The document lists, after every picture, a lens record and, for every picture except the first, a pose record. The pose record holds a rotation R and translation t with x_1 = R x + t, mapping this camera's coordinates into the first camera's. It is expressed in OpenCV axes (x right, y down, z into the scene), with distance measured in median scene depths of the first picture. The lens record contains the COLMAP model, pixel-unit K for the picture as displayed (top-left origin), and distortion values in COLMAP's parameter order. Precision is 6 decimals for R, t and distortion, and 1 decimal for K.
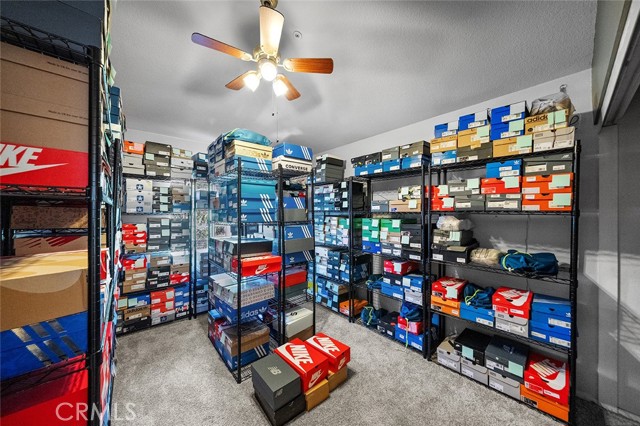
lens RADIAL K [[223.4, 0, 318.4], [0, 223.4, 212.1], [0, 0, 1]] dist [-0.002200, -0.000301]
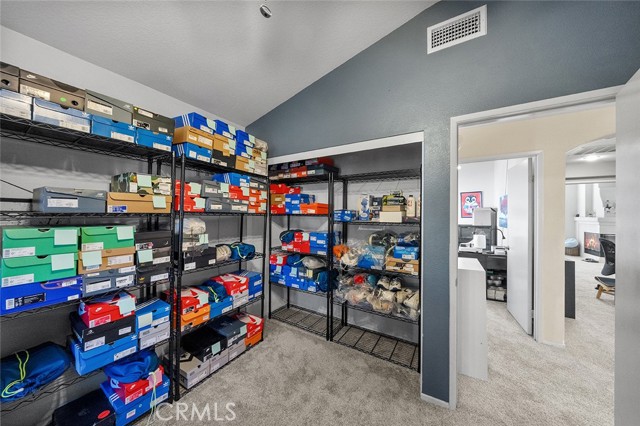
lens RADIAL K [[223.4, 0, 318.6], [0, 223.4, 214.4], [0, 0, 1]] dist [-0.002200, -0.000301]
pose [[-0.325115, -0.005079, 0.945661, -0.444939], [-0.009159, 0.999956, 0.002222, -0.003476], [-0.945630, -0.007939, -0.325147, 0.837303]]
